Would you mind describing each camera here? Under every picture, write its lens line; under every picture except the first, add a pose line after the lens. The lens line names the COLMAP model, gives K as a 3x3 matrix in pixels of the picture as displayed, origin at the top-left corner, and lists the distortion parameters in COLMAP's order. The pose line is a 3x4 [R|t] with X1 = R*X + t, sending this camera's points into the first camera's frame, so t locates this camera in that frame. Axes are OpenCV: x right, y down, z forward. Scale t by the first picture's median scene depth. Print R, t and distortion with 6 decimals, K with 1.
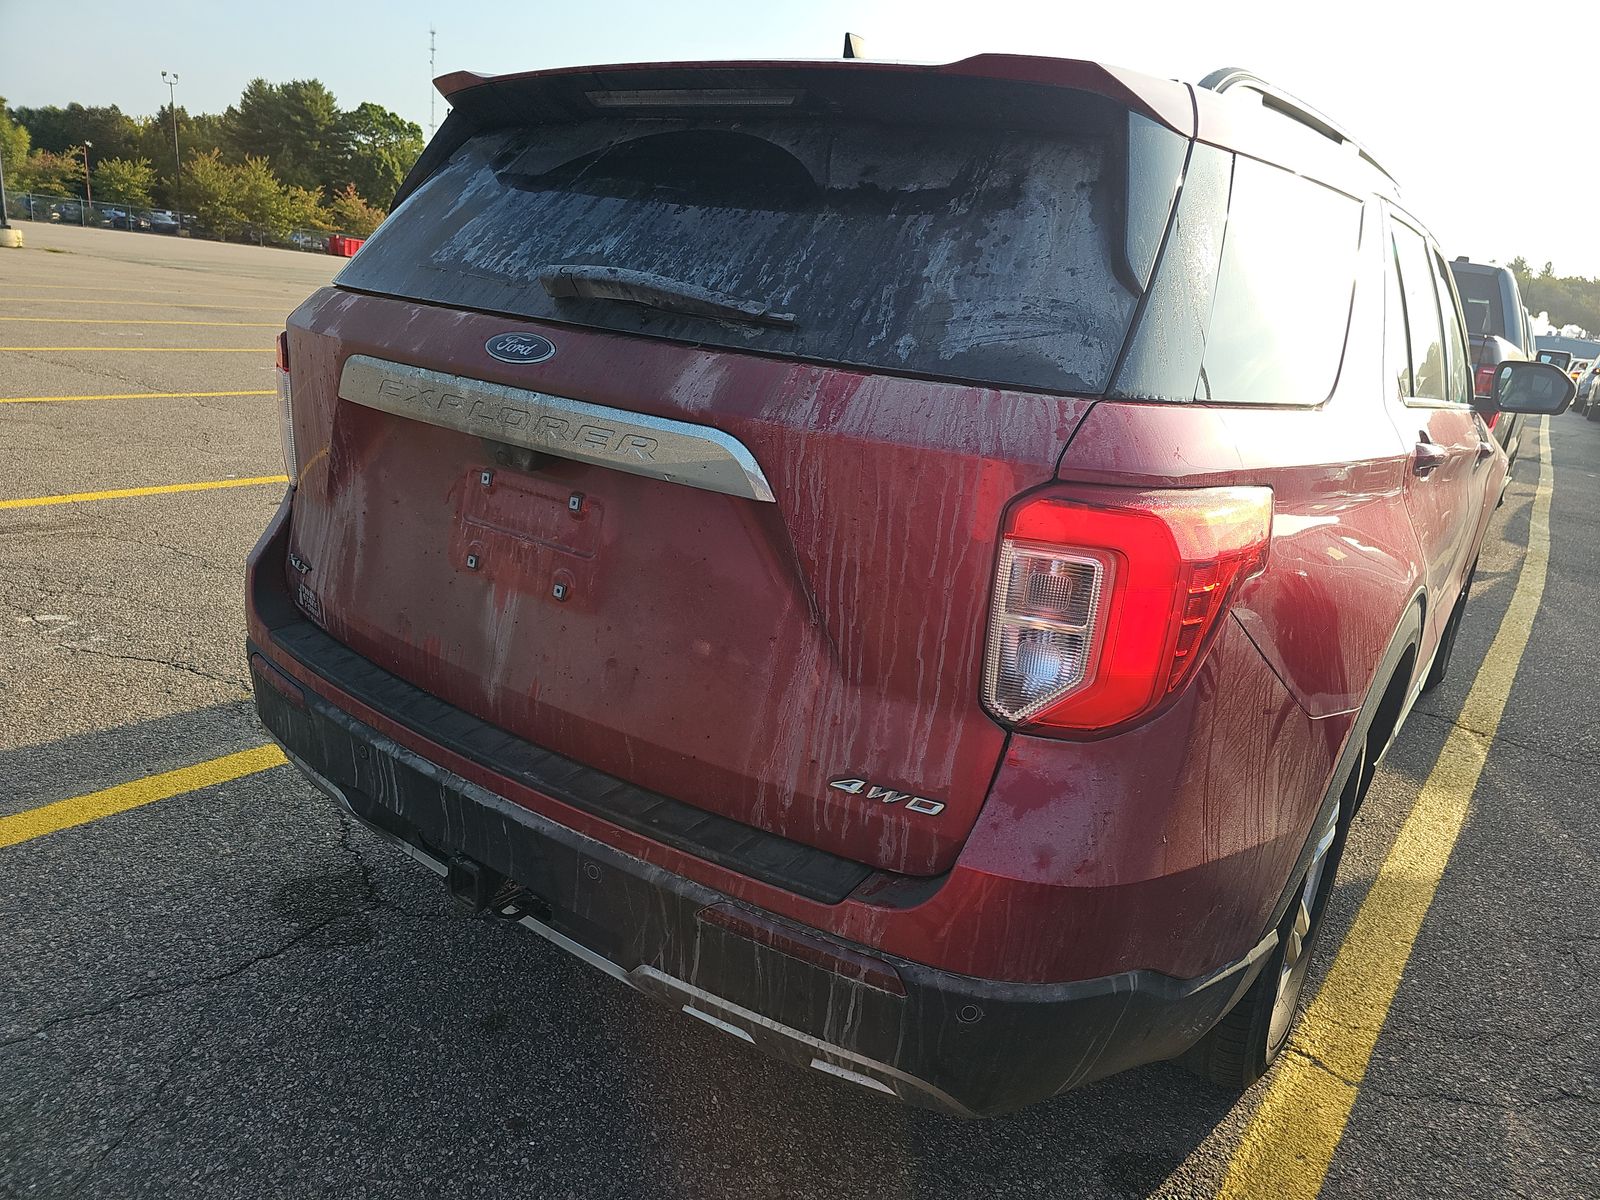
lens RADIAL K [[1082.0, 0, 813.4], [0, 1082.0, 596.9], [0, 0, 1]] dist [0.045086, -0.013305]
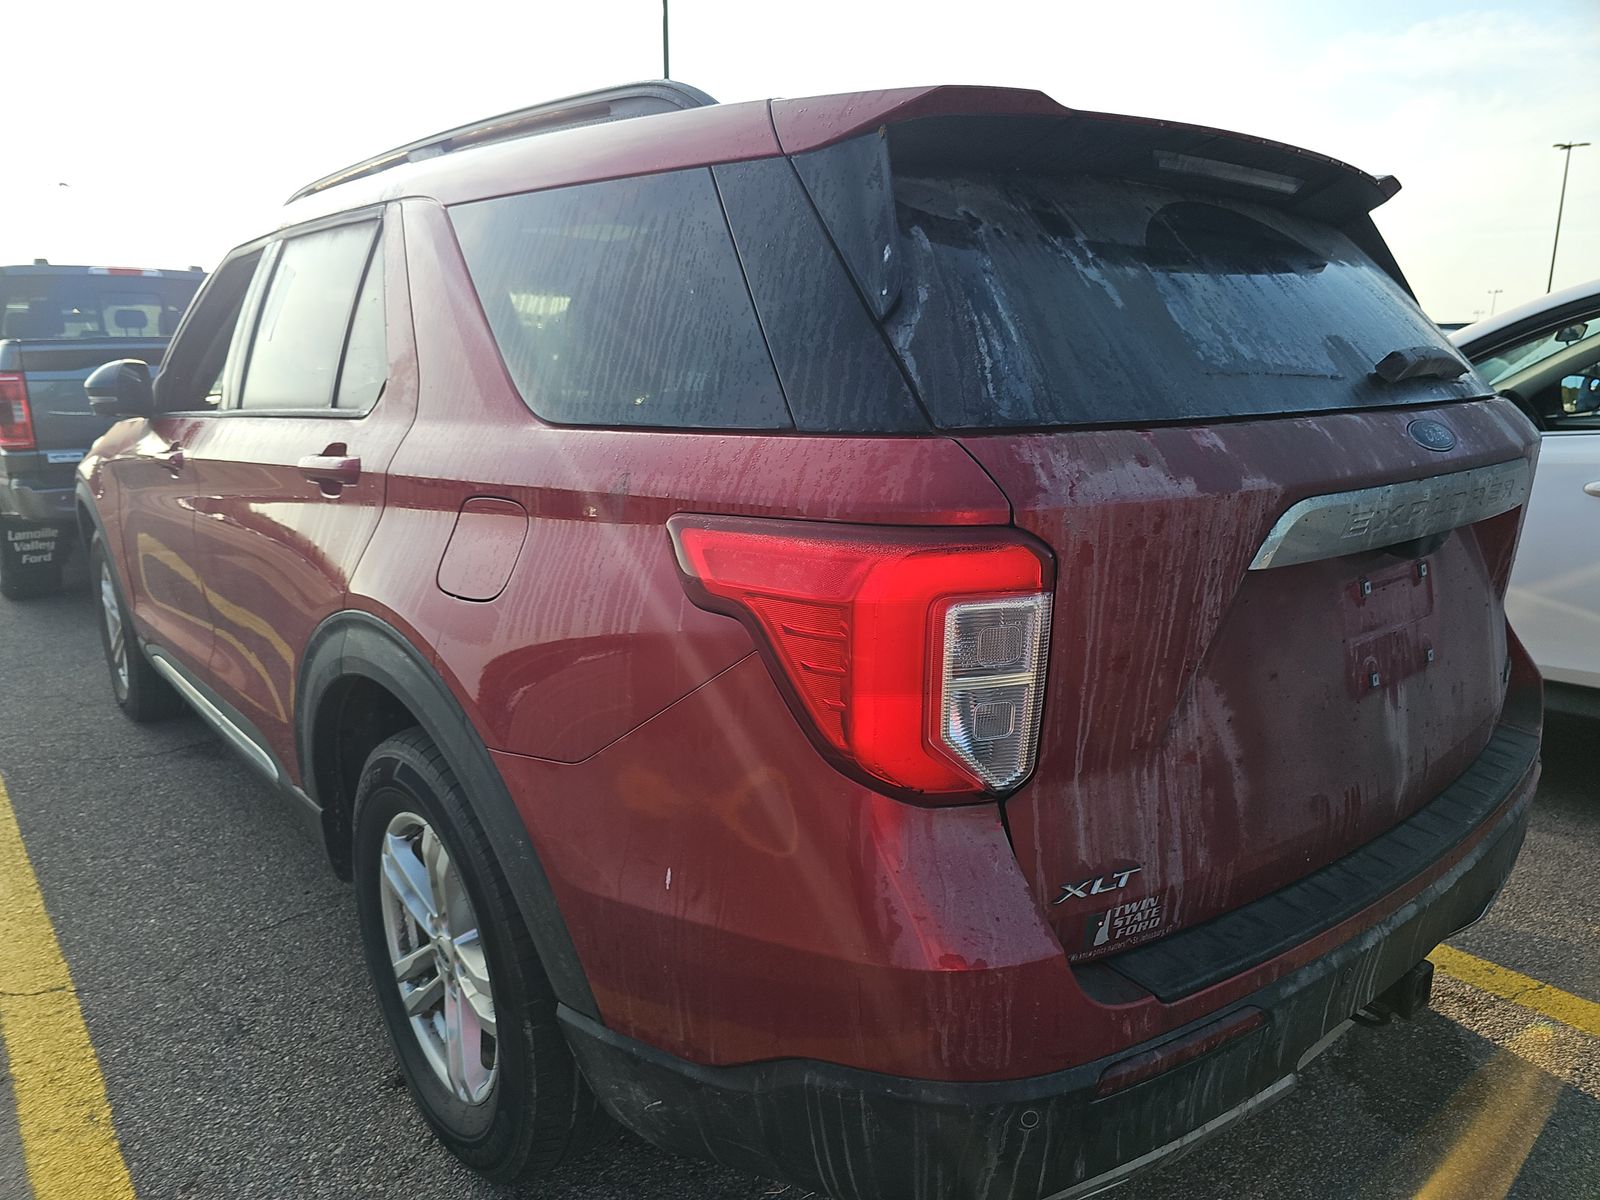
lens RADIAL K [[1082.0, 0, 803.7], [0, 1082.0, 615.7], [0, 0, 1]] dist [0.045086, -0.013305]
pose [[0.241329, -0.329163, 0.912914, -1.378820], [0.292416, 0.921661, 0.255016, -0.503578], [-0.925340, 0.205408, 0.318676, 1.261521]]
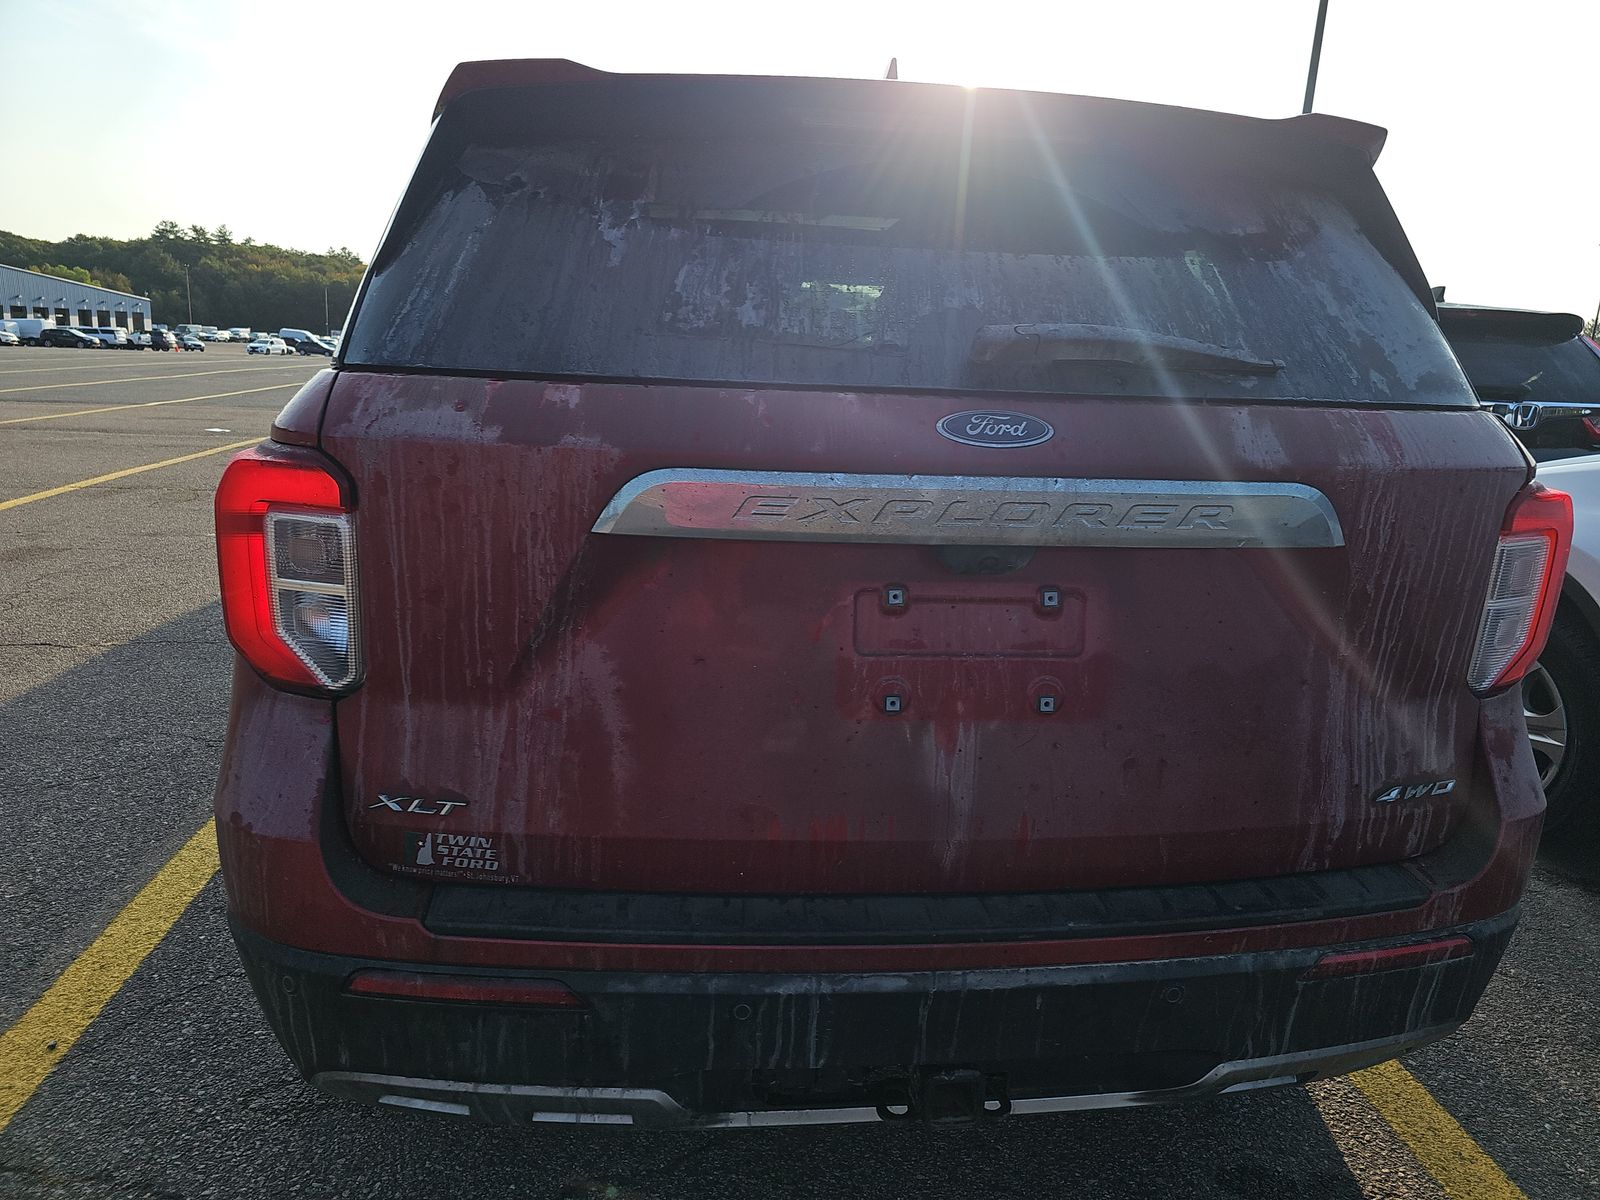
lens RADIAL K [[1082.0, 0, 809.8], [0, 1082.0, 588.2], [0, 0, 1]] dist [0.045086, -0.013305]
pose [[0.736075, -0.218330, 0.640723, -0.929647], [0.219448, 0.972401, 0.079245, -0.209345], [-0.640341, 0.082275, 0.763671, 0.481336]]
